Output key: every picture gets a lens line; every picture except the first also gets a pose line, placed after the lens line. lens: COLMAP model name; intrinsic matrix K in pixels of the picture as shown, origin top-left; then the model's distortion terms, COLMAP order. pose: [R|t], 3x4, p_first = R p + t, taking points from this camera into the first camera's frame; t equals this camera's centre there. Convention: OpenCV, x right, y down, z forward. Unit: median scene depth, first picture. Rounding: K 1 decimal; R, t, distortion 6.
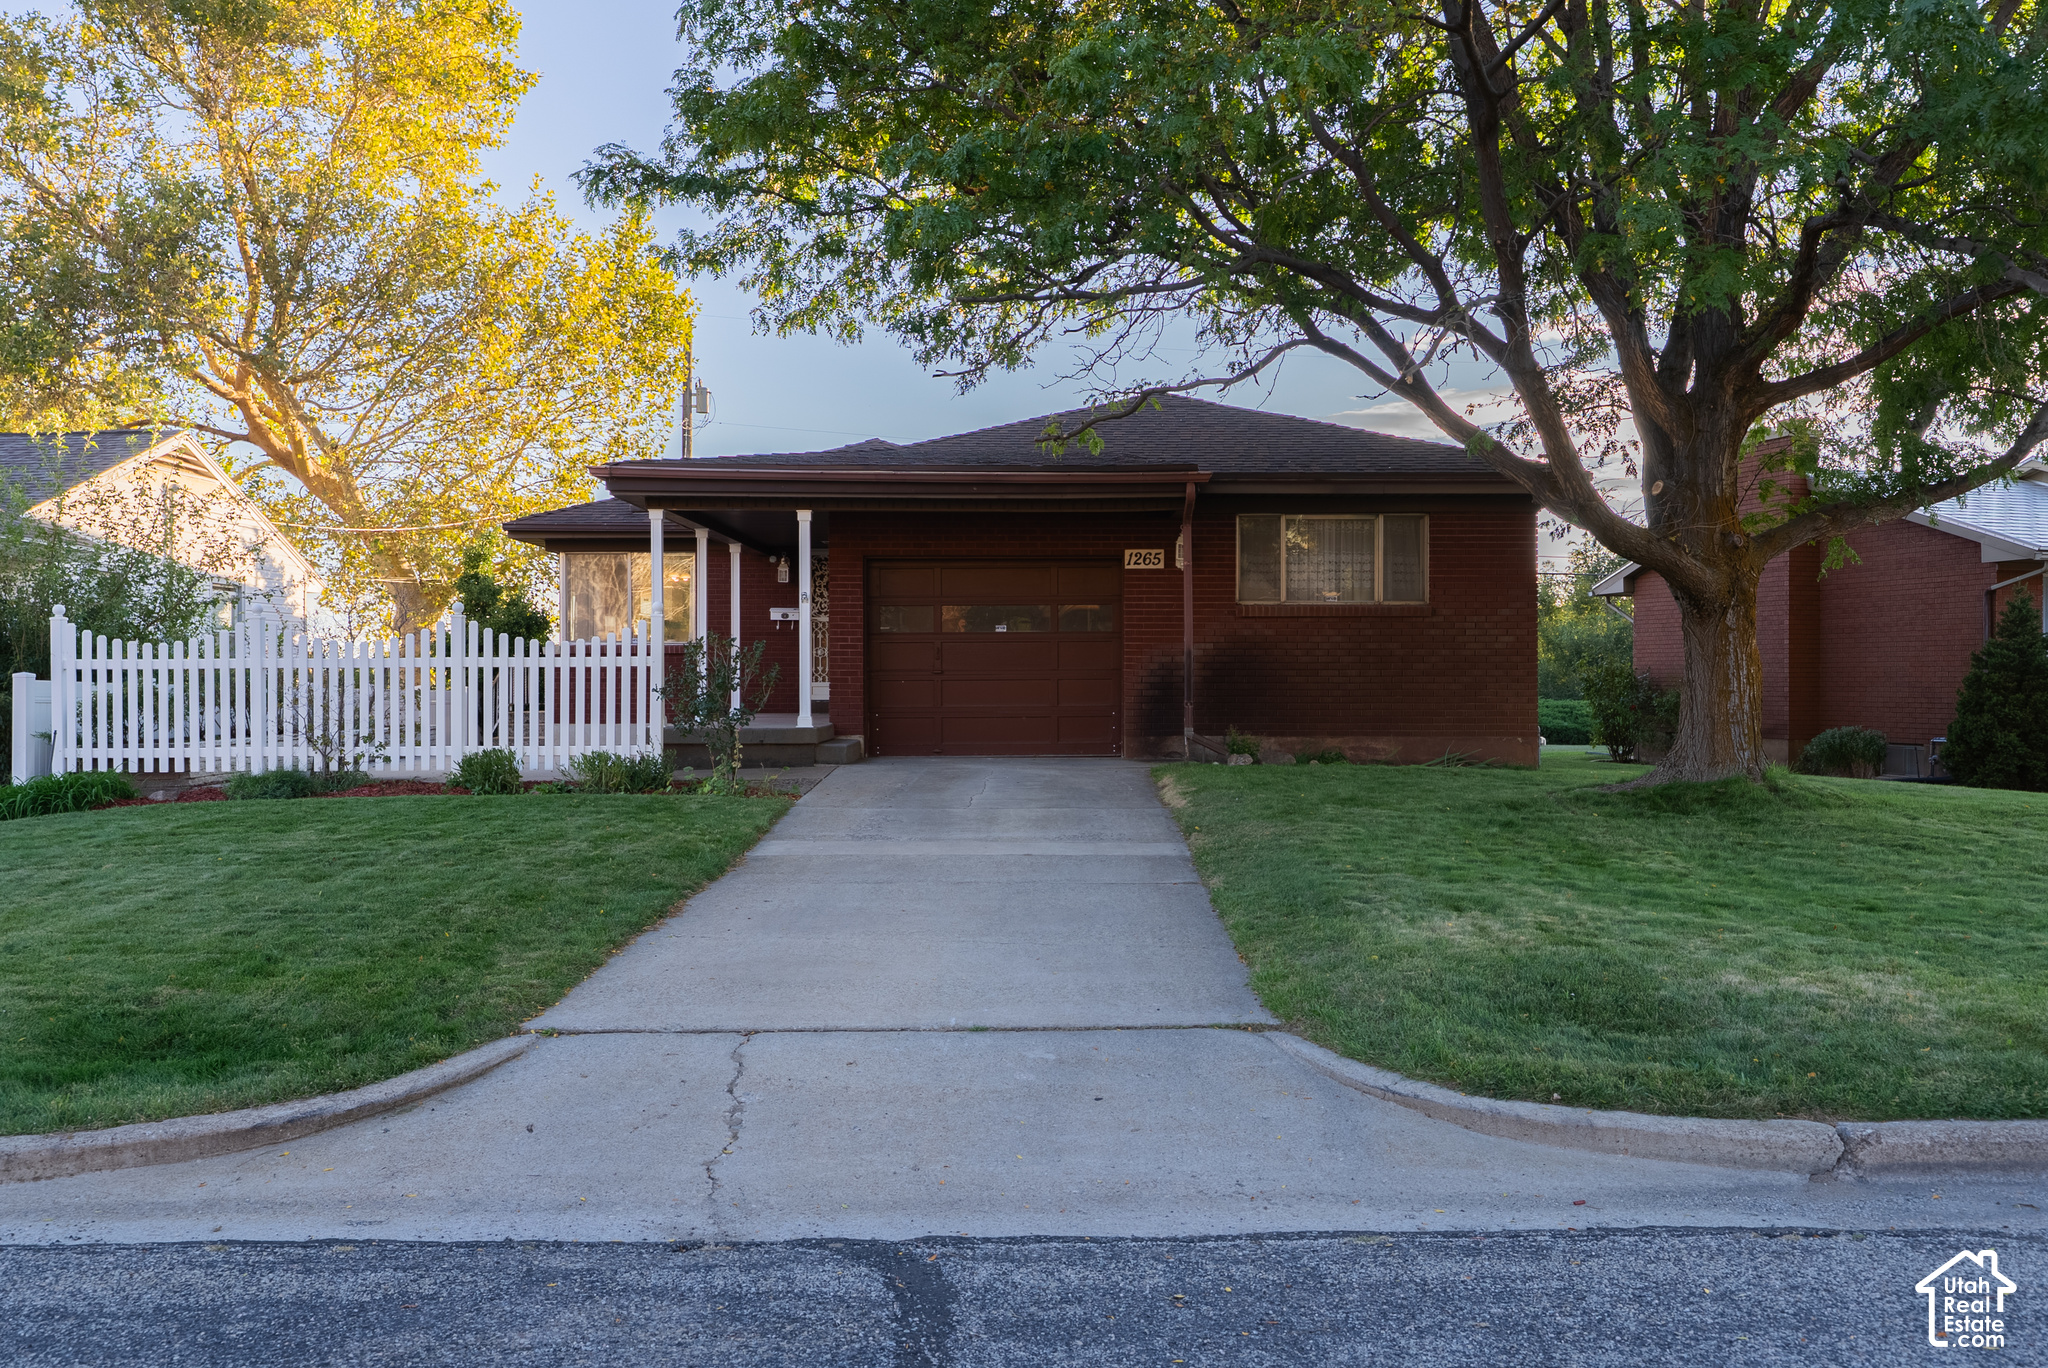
lens RADIAL K [[1636.6, 0, 1022.9], [0, 1636.6, 684.2], [0, 0, 1]] dist [-0.007442, 0.000835]
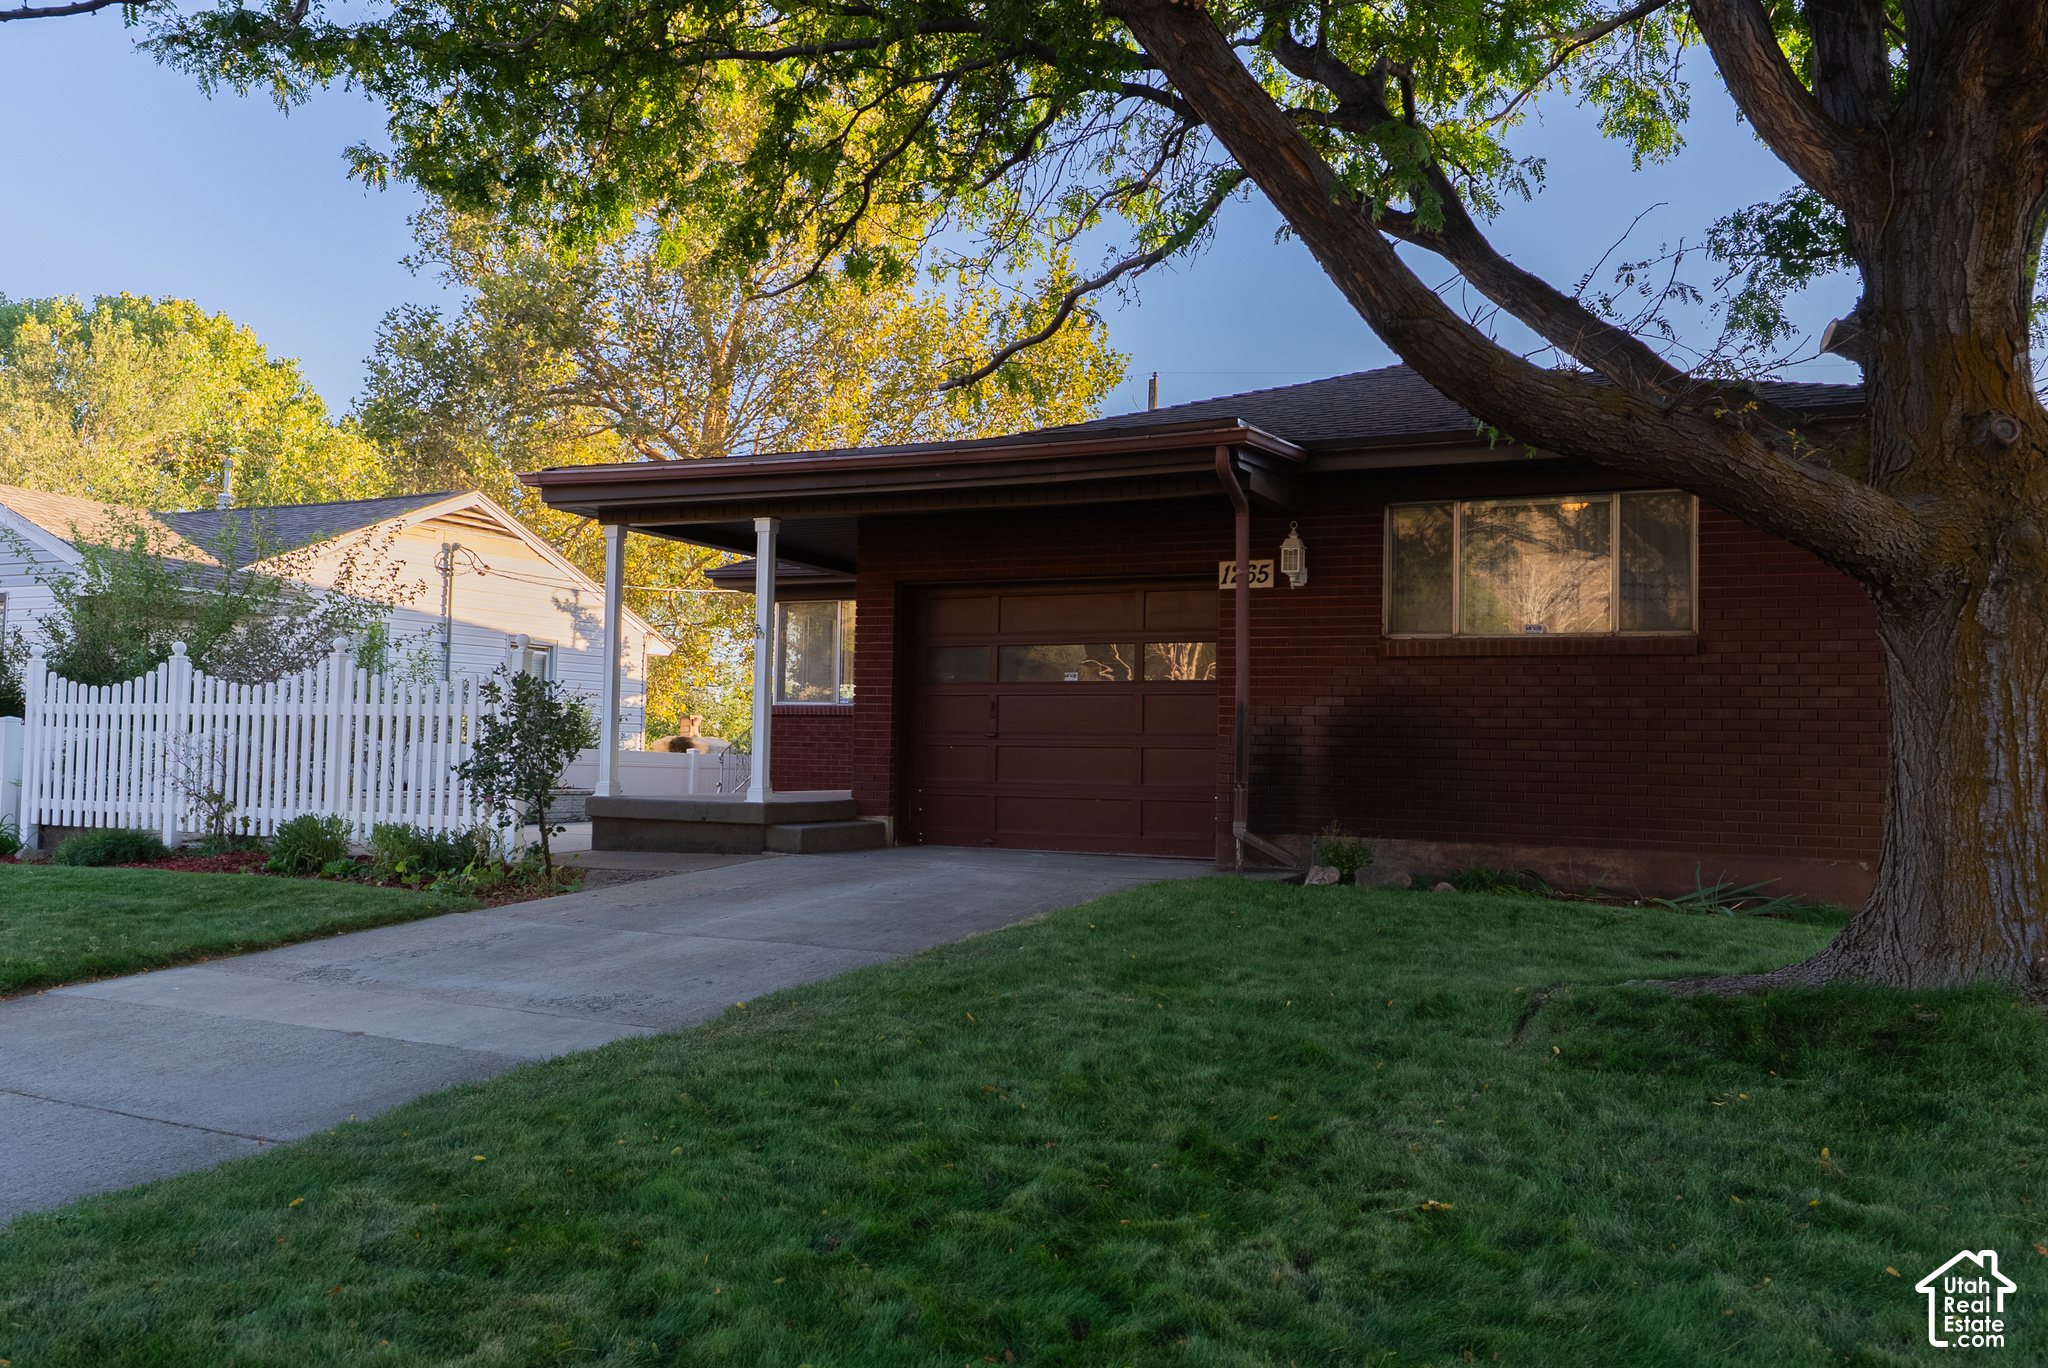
lens RADIAL K [[1553.9, 0, 1025.5], [0, 1553.9, 682.5], [0, 0, 1]] dist [-0.008647, -0.006446]
pose [[0.908017, 0.001018, -0.418933, 0.264363], [-0.023668, 0.998525, -0.048871, 0.003104], [0.418265, 0.054291, 0.906701, 0.372366]]
